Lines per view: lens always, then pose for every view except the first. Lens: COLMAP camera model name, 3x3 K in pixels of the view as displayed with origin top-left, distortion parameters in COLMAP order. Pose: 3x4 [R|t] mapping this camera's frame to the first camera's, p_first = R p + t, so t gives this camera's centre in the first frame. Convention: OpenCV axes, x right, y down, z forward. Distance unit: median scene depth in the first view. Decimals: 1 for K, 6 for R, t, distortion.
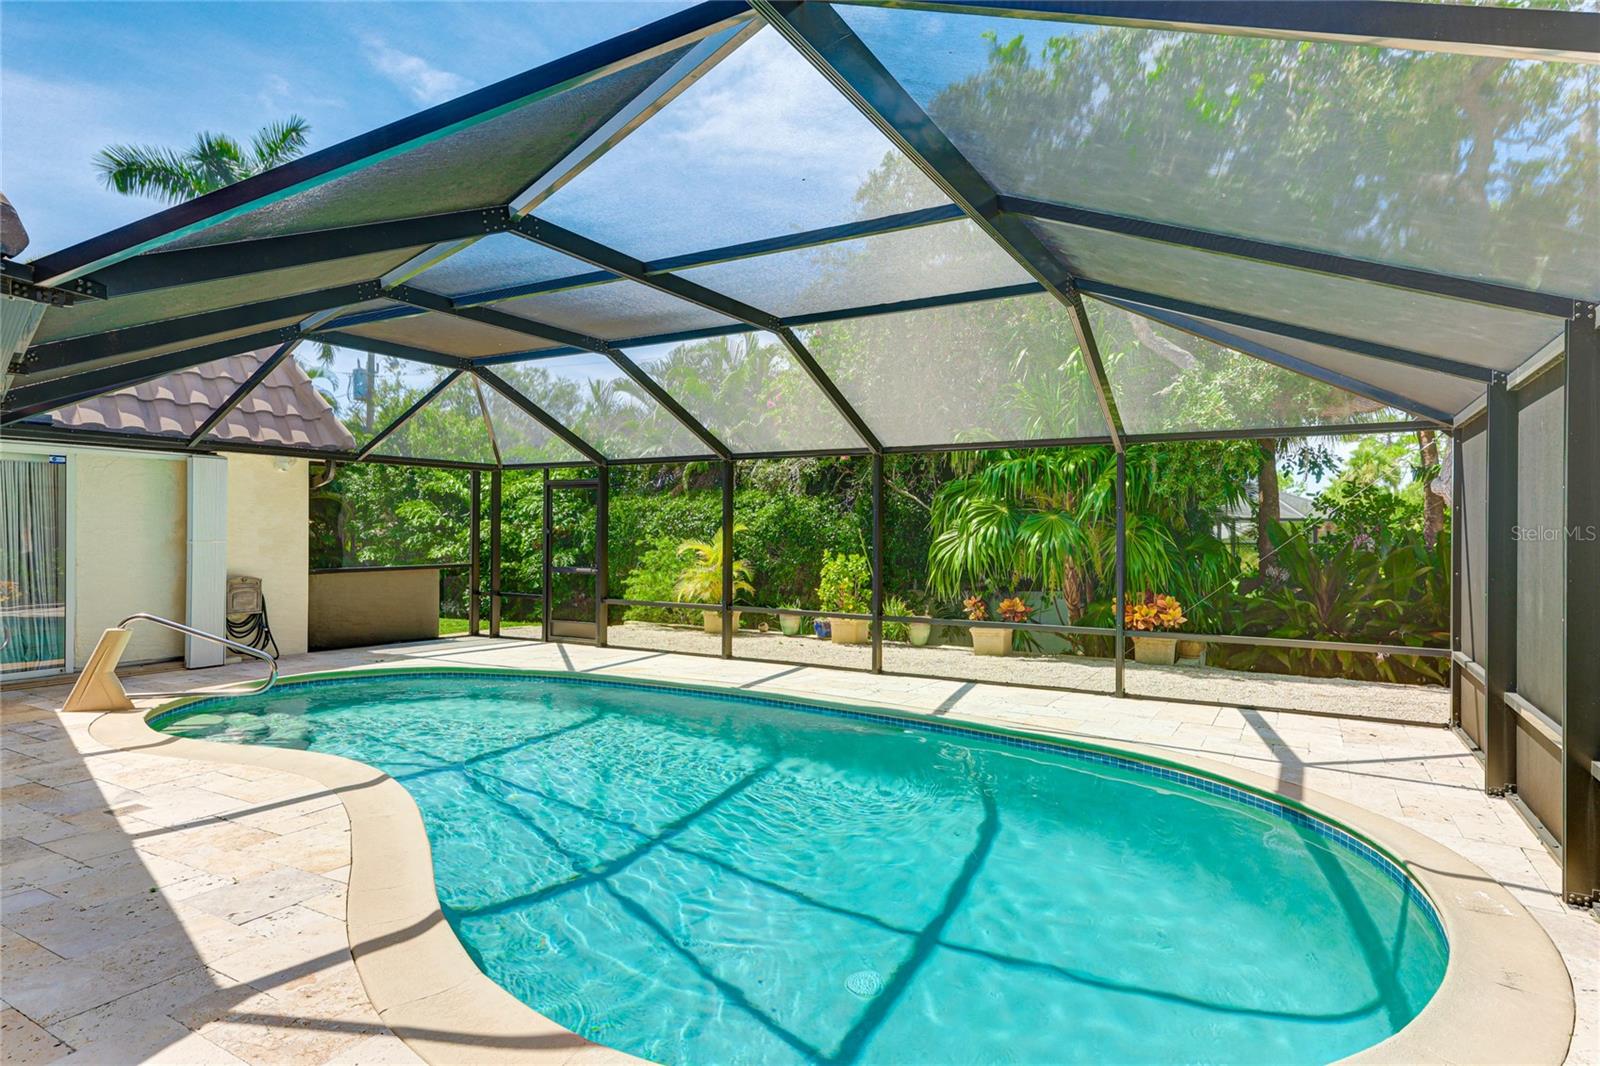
lens RADIAL K [[948.1, 0, 800.0], [0, 948.1, 533.0], [0, 0, 1]] dist [0.003369, 0.001118]
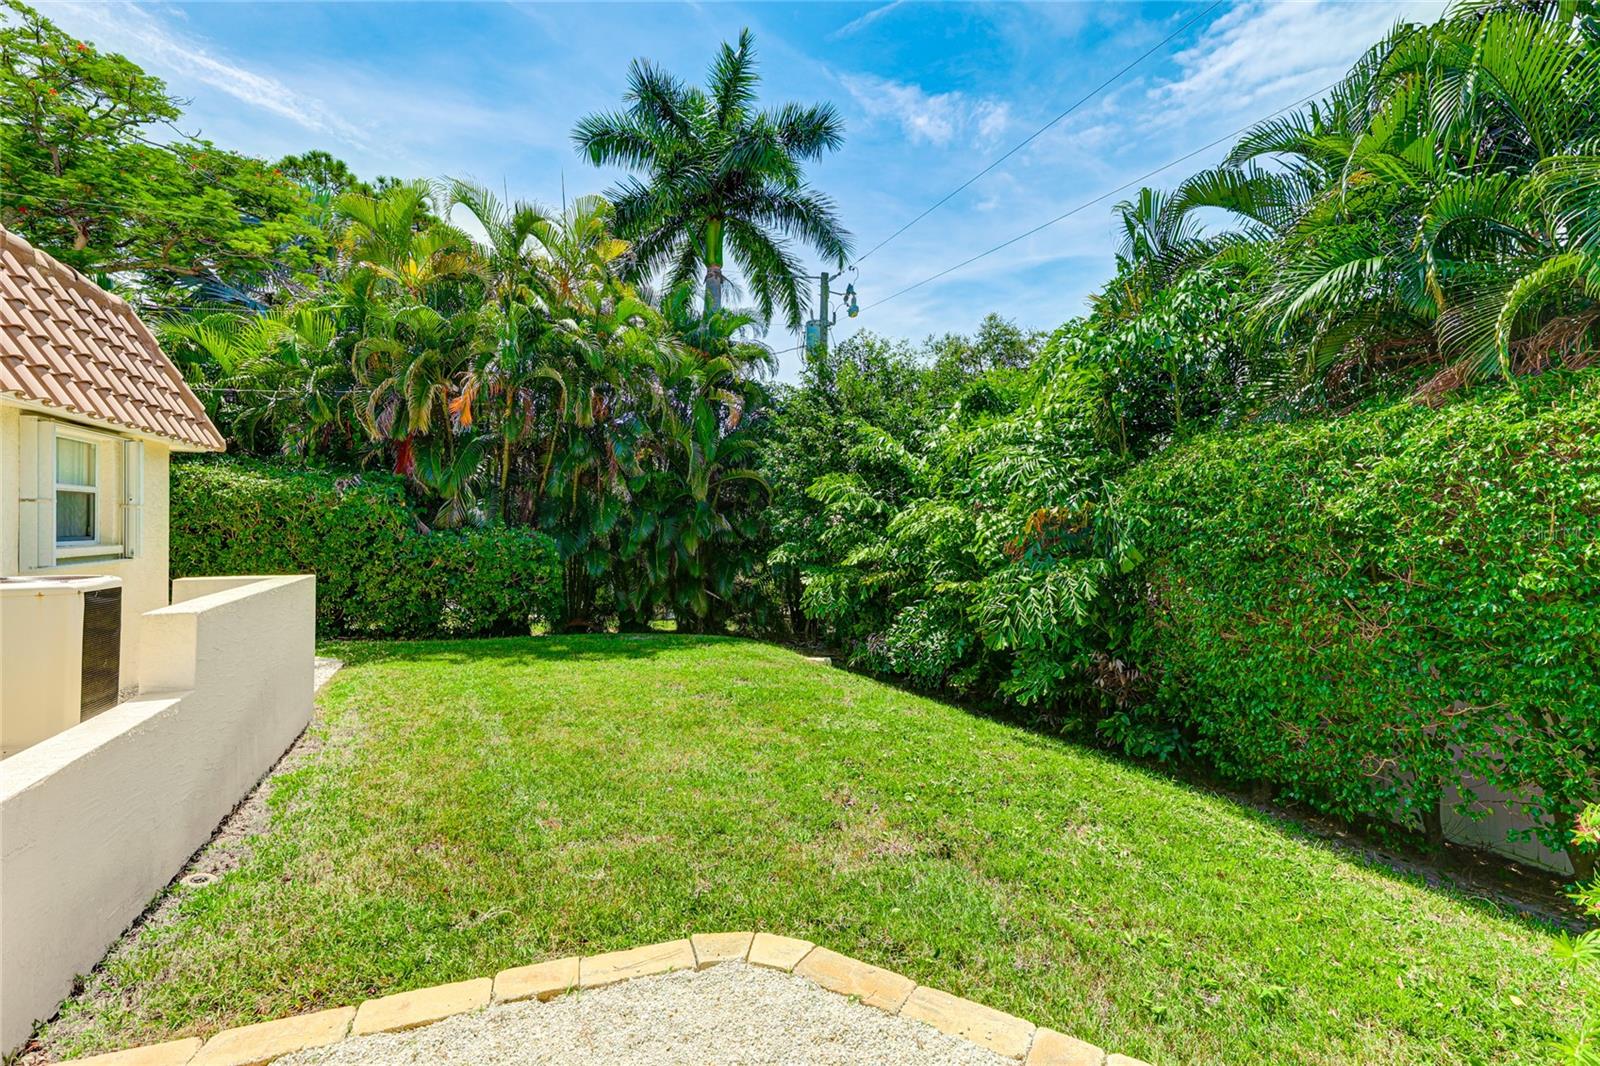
lens RADIAL K [[744.2, 0, 800.0], [0, 744.2, 533.0], [0, 0, 1]] dist [0.000649, -0.000164]
pose [[0.823897, 0.007999, -0.566683, -0.152717], [-0.002243, 0.999939, 0.010855, 0.000917], [0.566735, -0.007672, 0.823864, 0.628688]]
